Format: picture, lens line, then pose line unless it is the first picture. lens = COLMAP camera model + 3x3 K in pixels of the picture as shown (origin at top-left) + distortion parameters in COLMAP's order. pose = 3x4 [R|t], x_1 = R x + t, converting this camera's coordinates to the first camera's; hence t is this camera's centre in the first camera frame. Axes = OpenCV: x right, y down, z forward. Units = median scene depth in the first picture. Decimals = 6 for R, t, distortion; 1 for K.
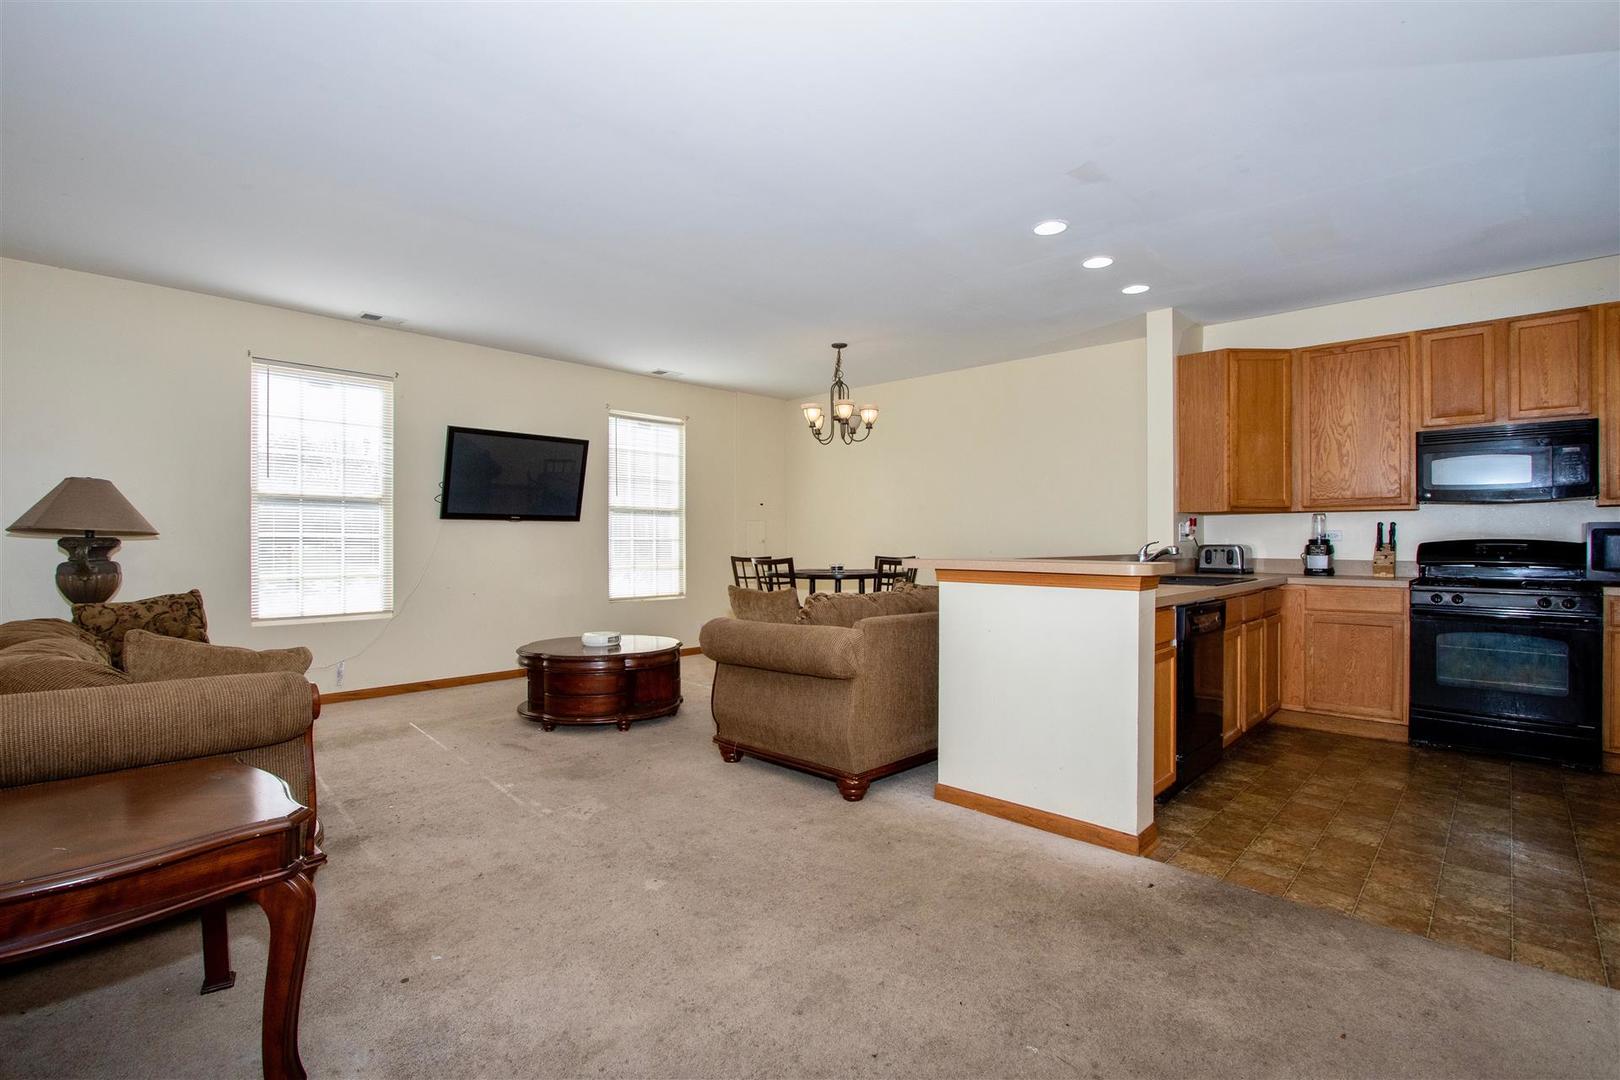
lens RADIAL K [[737.7, 0, 810.0], [0, 737.7, 540.0], [0, 0, 1]] dist [-0.005207, -0.000355]
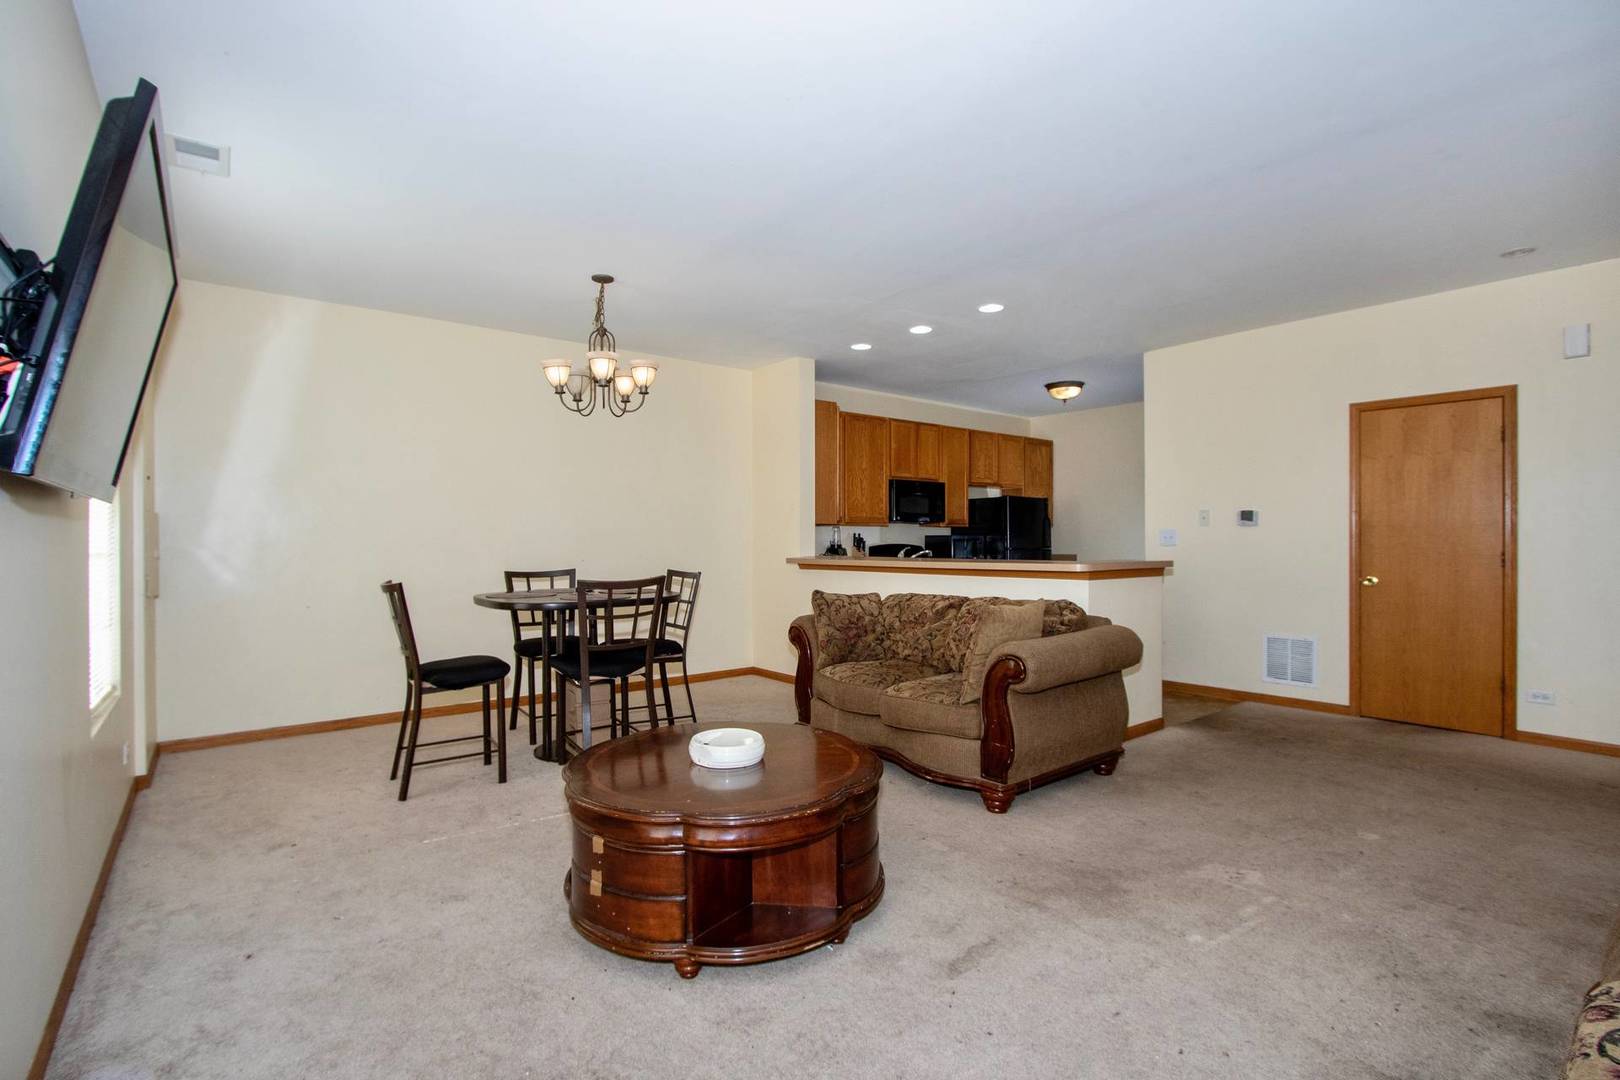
lens RADIAL K [[749.0, 0, 775.7], [0, 749.0, 536.8], [0, 0, 1]] dist [-0.013375, -0.000182]
pose [[0.165519, 0.006823, 0.986183, -0.811516], [0.007324, 0.999940, -0.008148, -0.005515], [-0.986179, 0.008572, 0.165459, 0.912446]]
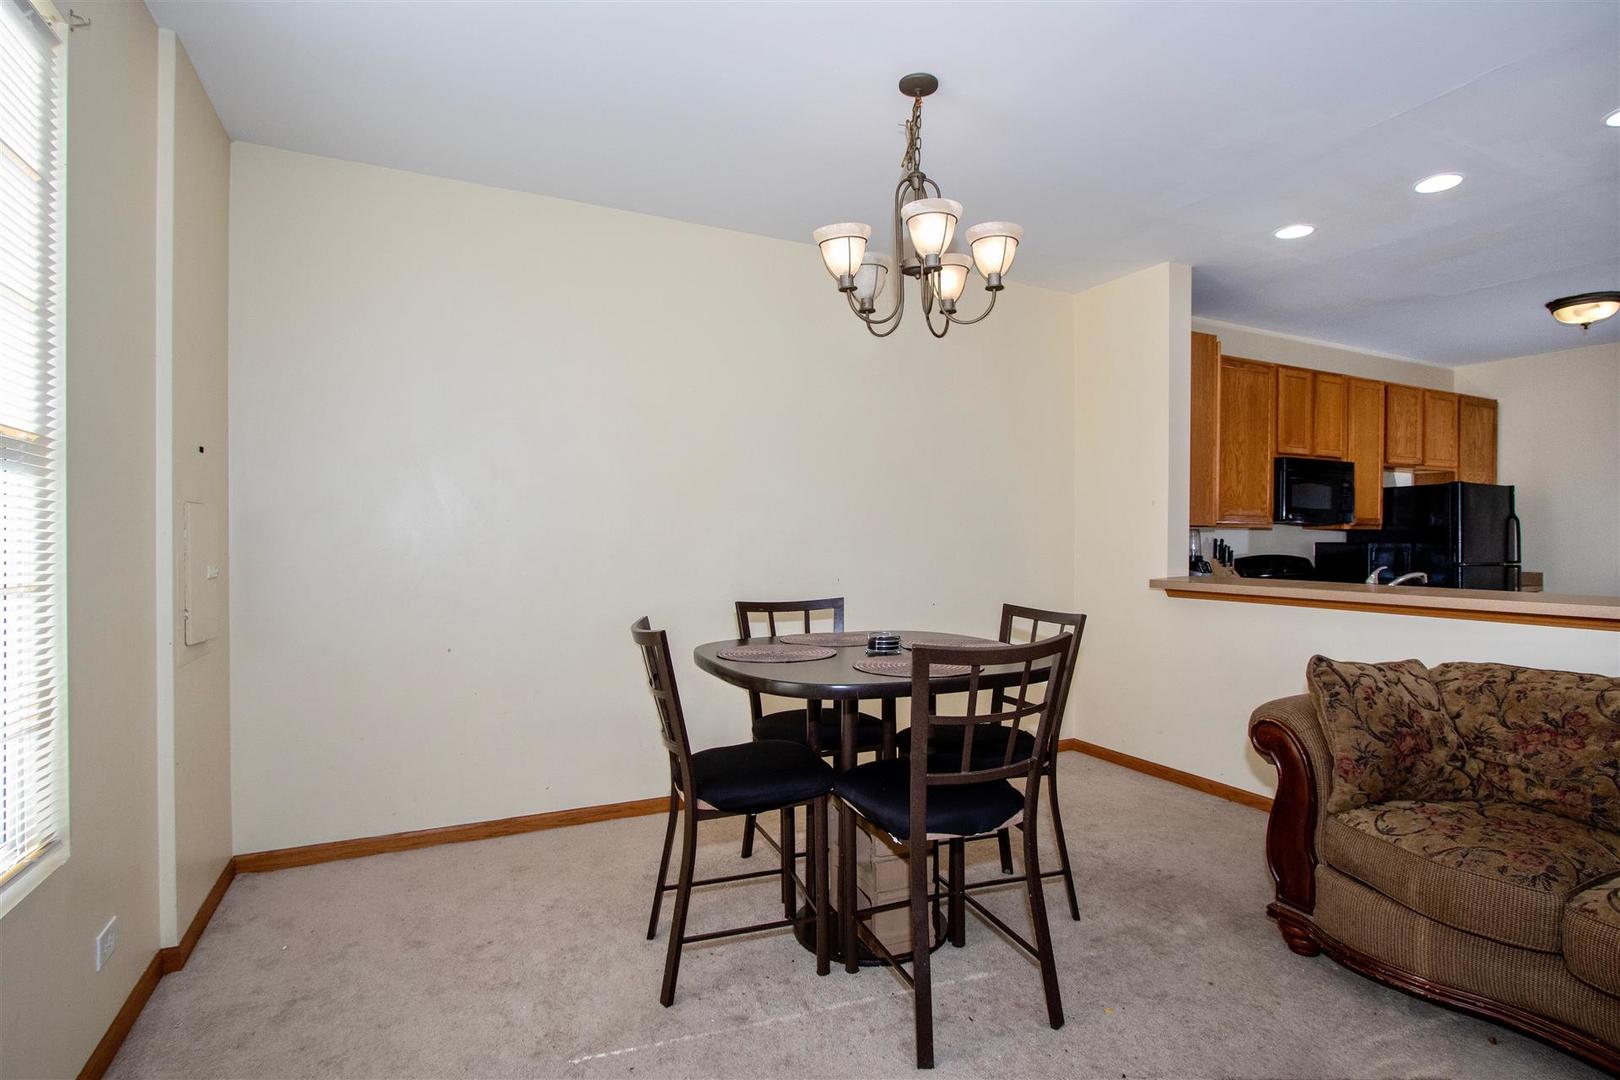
lens RADIAL K [[811.7, 0, 821.8], [0, 811.7, 543.8], [0, 0, 1]] dist [-0.011659, 0.000106]
pose [[0.341983, -0.002587, 0.939703, -0.486818], [0.000653, 0.999997, 0.002515, -0.021114], [-0.939706, -0.000247, 0.341983, 1.142251]]
